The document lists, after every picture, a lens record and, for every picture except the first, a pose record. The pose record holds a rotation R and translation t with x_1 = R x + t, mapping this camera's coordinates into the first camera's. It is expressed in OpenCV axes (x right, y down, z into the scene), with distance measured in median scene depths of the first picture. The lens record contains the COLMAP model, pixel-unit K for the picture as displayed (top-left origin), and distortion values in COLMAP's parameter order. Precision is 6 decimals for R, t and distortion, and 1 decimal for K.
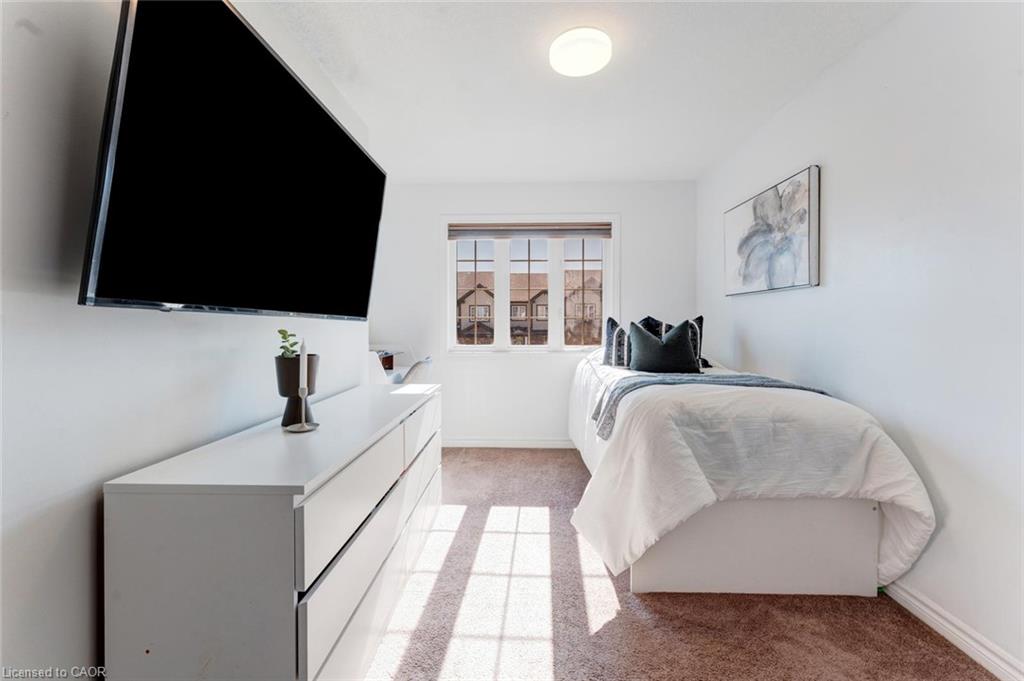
lens RADIAL K [[409.2, 0, 526.3], [0, 409.2, 326.2], [0, 0, 1]] dist [0.001670, -0.000528]
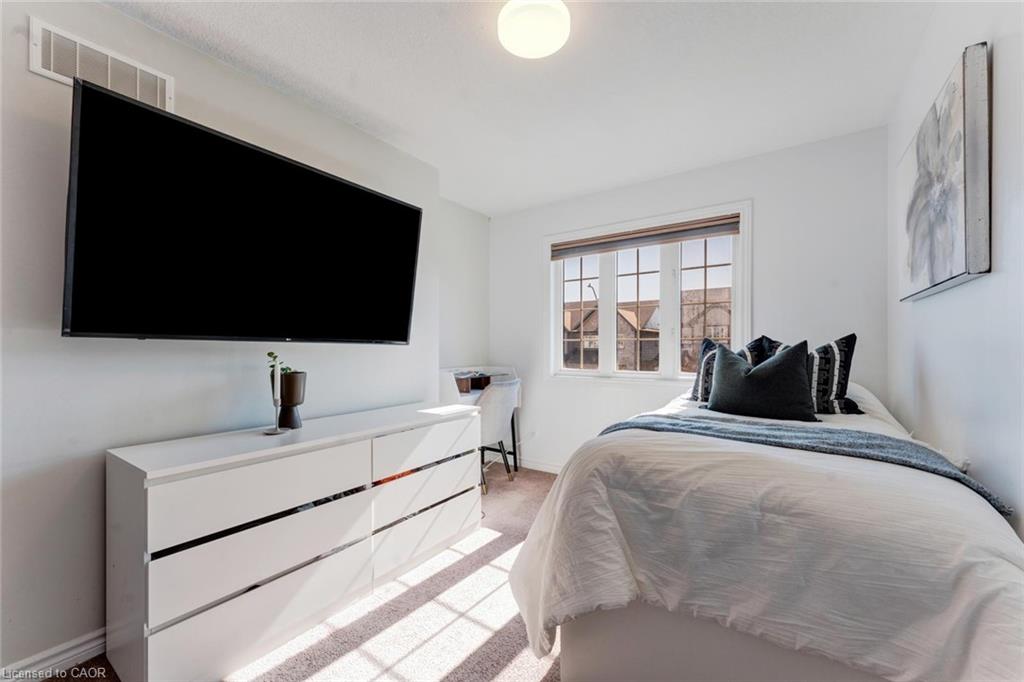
lens RADIAL K [[410.4, 0, 502.2], [0, 410.4, 348.3], [0, 0, 1]] dist [-0.001919, 0.001167]
pose [[0.837863, 0.000215, -0.545881, 0.479945], [-0.000920, 0.999999, -0.001019, -0.001650], [0.545880, 0.001356, 0.837862, 0.226282]]
